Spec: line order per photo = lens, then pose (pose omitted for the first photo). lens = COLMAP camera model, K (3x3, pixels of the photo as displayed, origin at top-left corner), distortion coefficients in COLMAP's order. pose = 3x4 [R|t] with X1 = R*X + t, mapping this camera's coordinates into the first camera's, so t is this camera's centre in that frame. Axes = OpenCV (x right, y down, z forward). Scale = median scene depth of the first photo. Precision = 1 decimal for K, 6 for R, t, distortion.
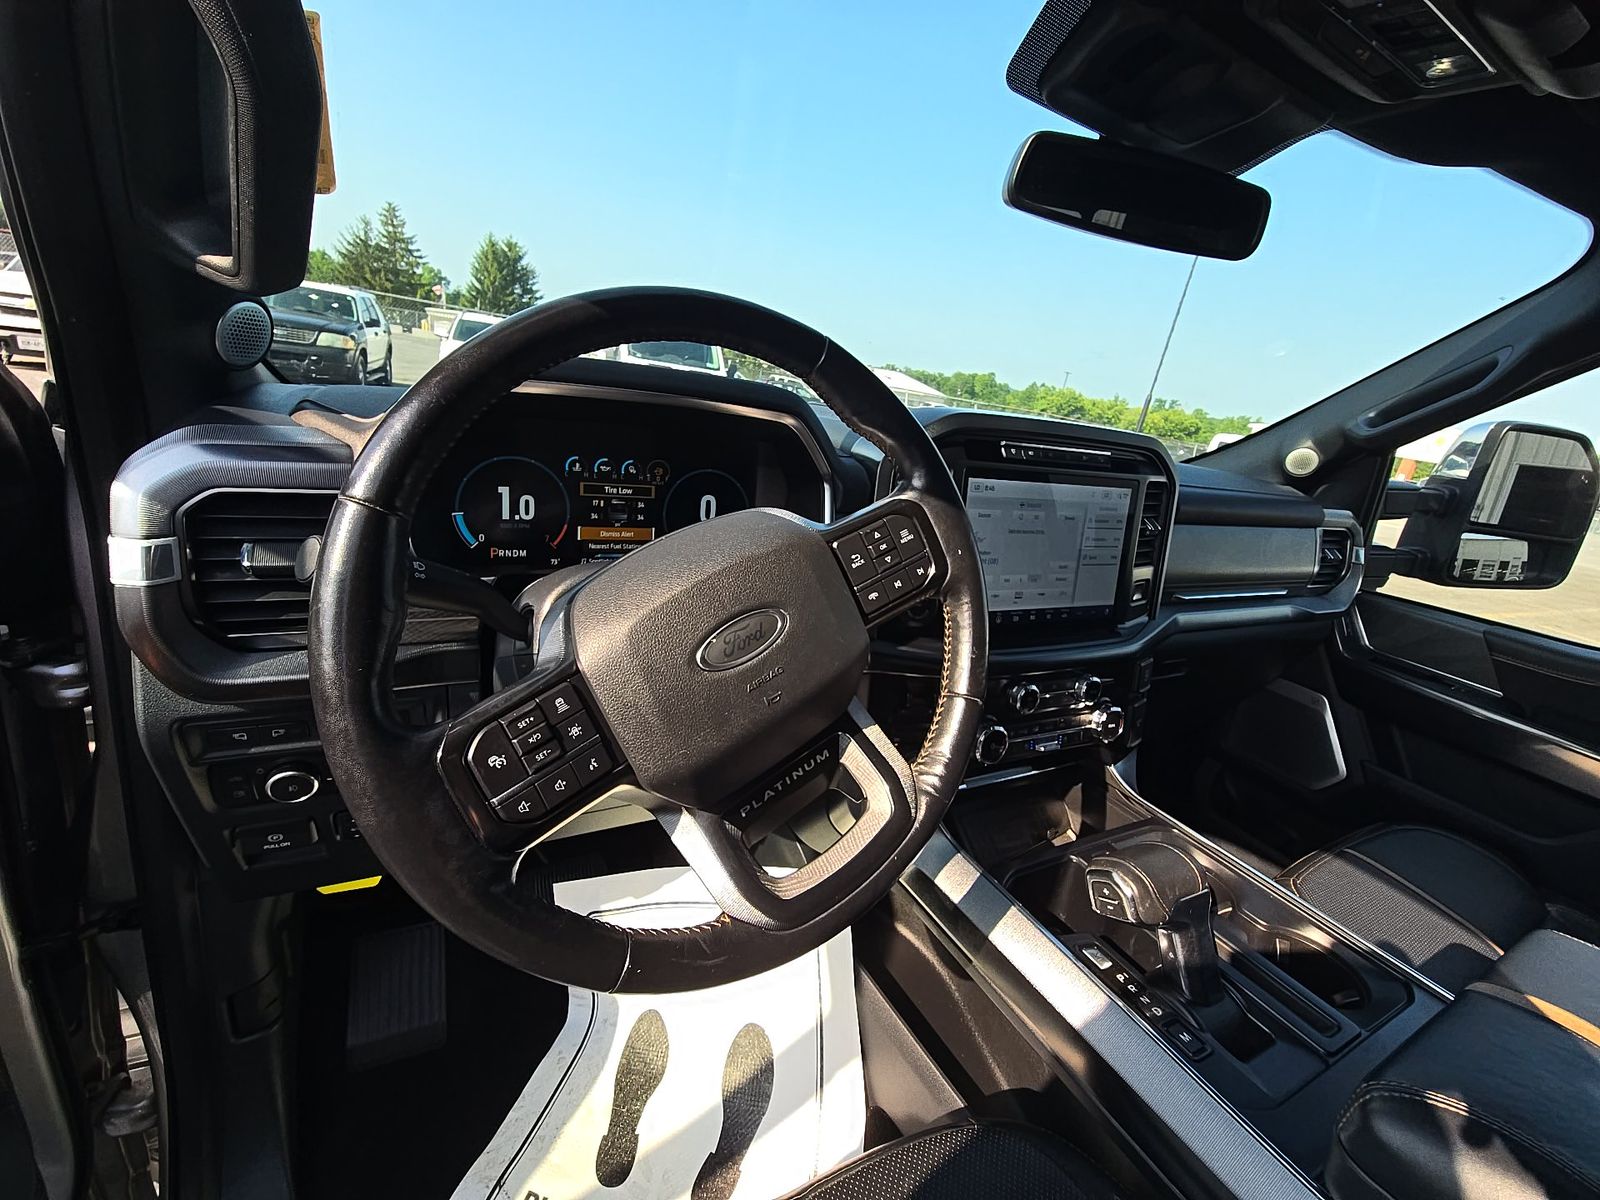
lens RADIAL K [[649.7, 0, 797.5], [0, 649.7, 590.6], [0, 0, 1]] dist [0.009484, -0.009043]
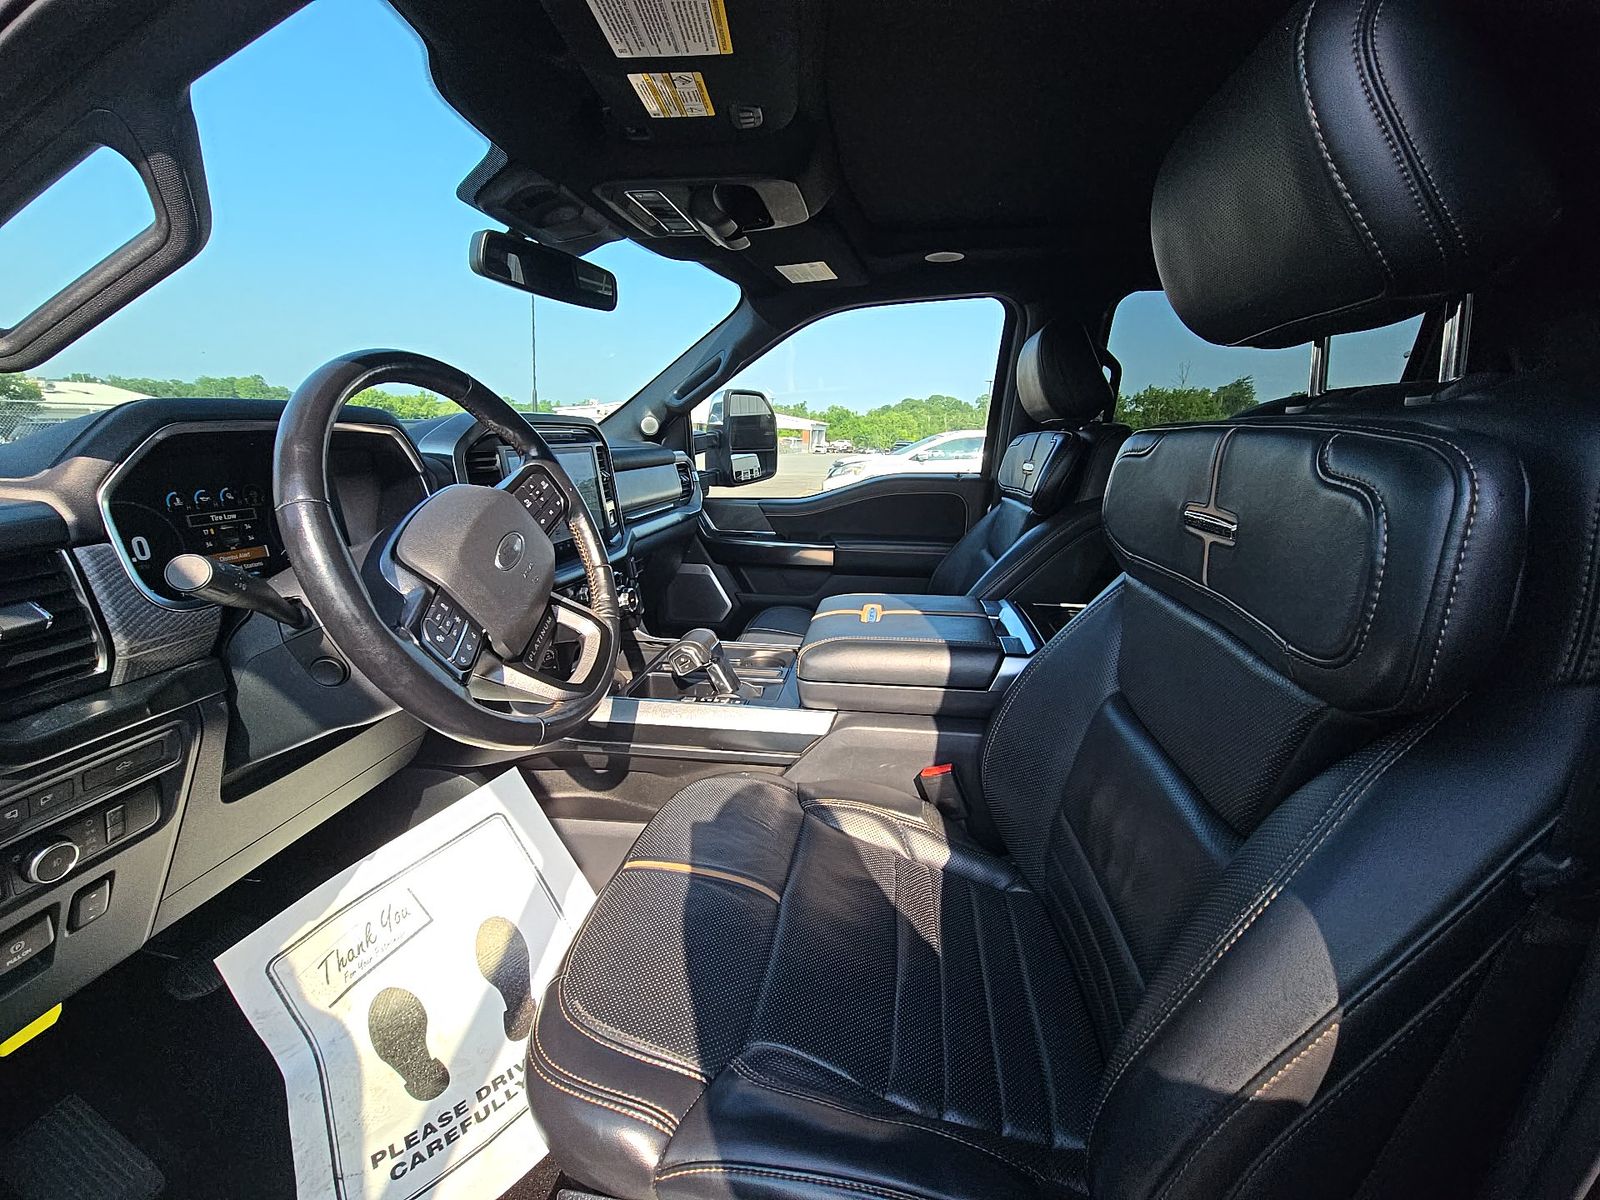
lens RADIAL K [[649.7, 0, 794.2], [0, 649.7, 592.7], [0, 0, 1]] dist [0.009484, -0.009043]
pose [[0.588444, -0.308079, 0.747544, -0.599453], [0.298892, 0.941955, 0.152921, 0.087116], [-0.751264, 0.133449, 0.646370, -0.418246]]
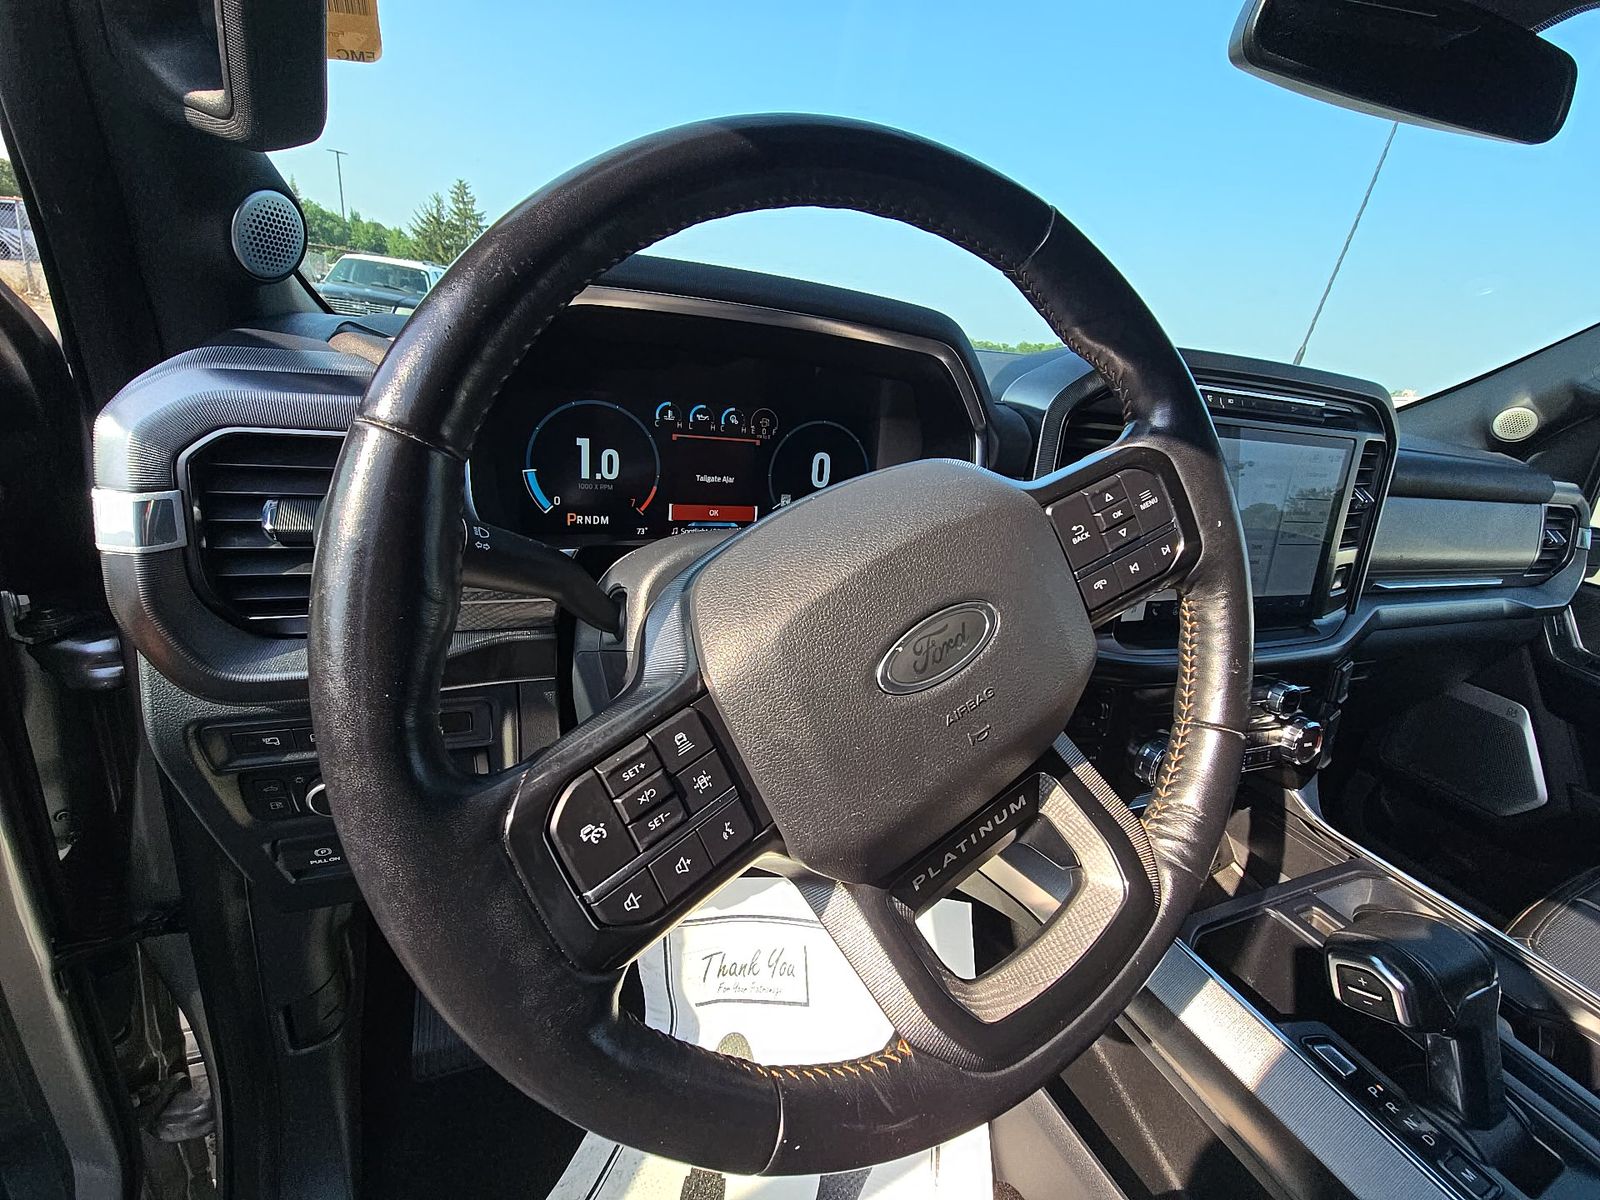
lens RADIAL K [[649.7, 0, 800.7], [0, 649.7, 591.1], [0, 0, 1]] dist [0.009484, -0.009043]
pose [[0.996653, 0.020464, -0.079150, -0.108150], [-0.017372, 0.999066, 0.039554, -0.004871], [0.079886, -0.038047, 0.996078, 0.196029]]
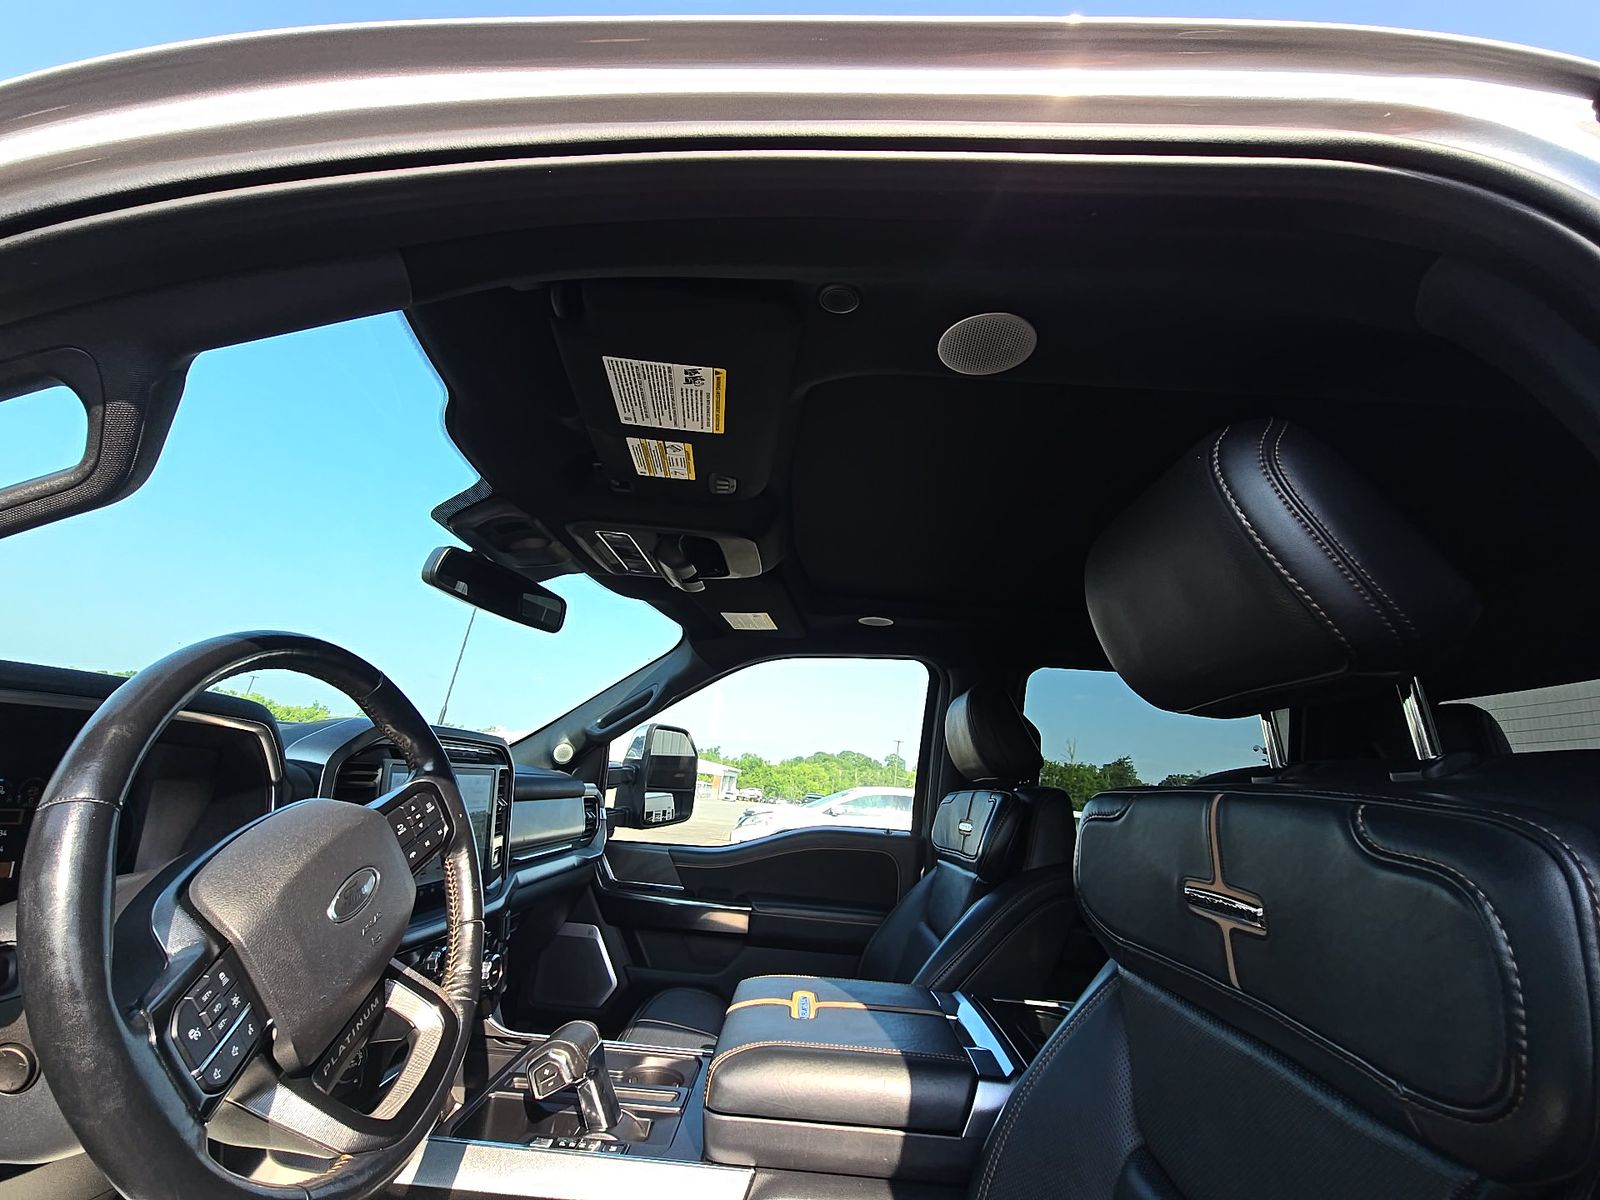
lens RADIAL K [[649.7, 0, 796.2], [0, 649.7, 585.7], [0, 0, 1]] dist [0.009484, -0.009043]
pose [[0.483235, 0.171630, 0.858503, -0.543429], [0.237081, 0.918304, -0.317033, 0.080571], [-0.842779, 0.356736, 0.403067, -0.299317]]
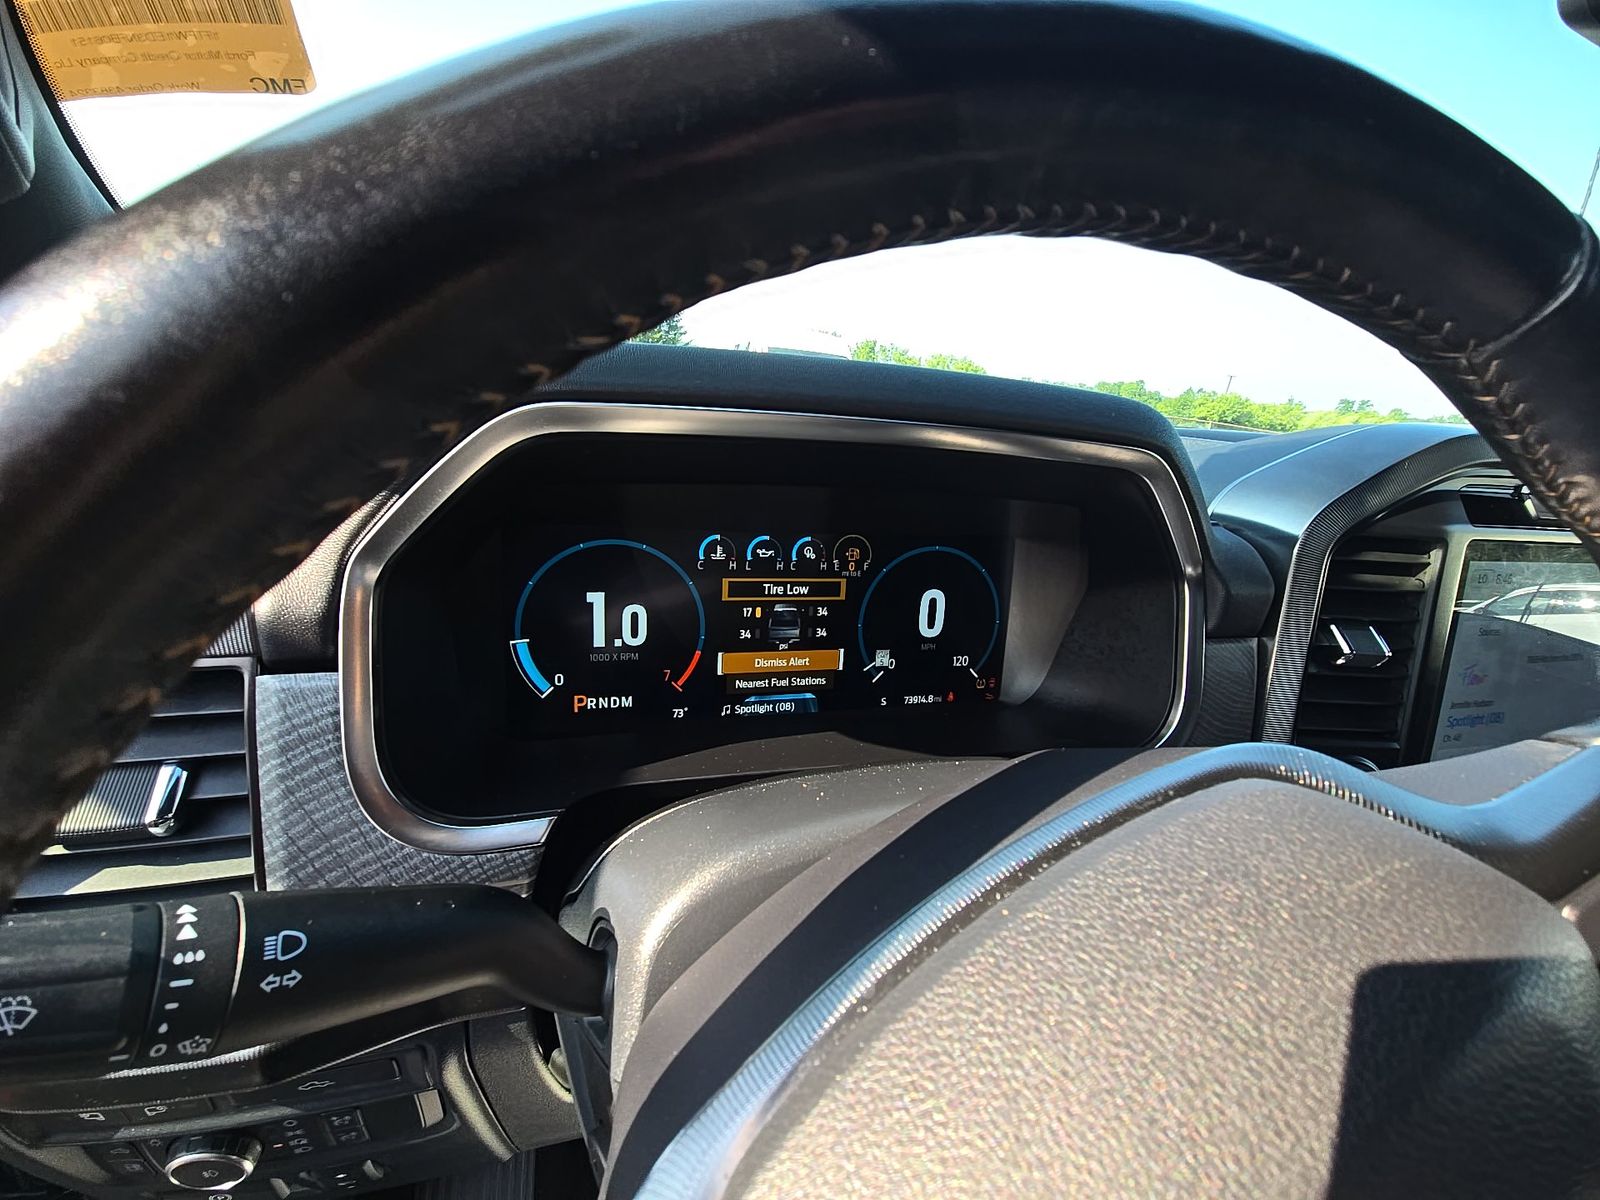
lens RADIAL K [[649.7, 0, 805.0], [0, 649.7, 595.1], [0, 0, 1]] dist [0.009484, -0.009043]
pose [[0.982631, 0.008193, -0.185392, -0.161098], [-0.012602, 0.999665, -0.022614, -0.144567], [0.185144, 0.024558, 0.982404, 0.463051]]
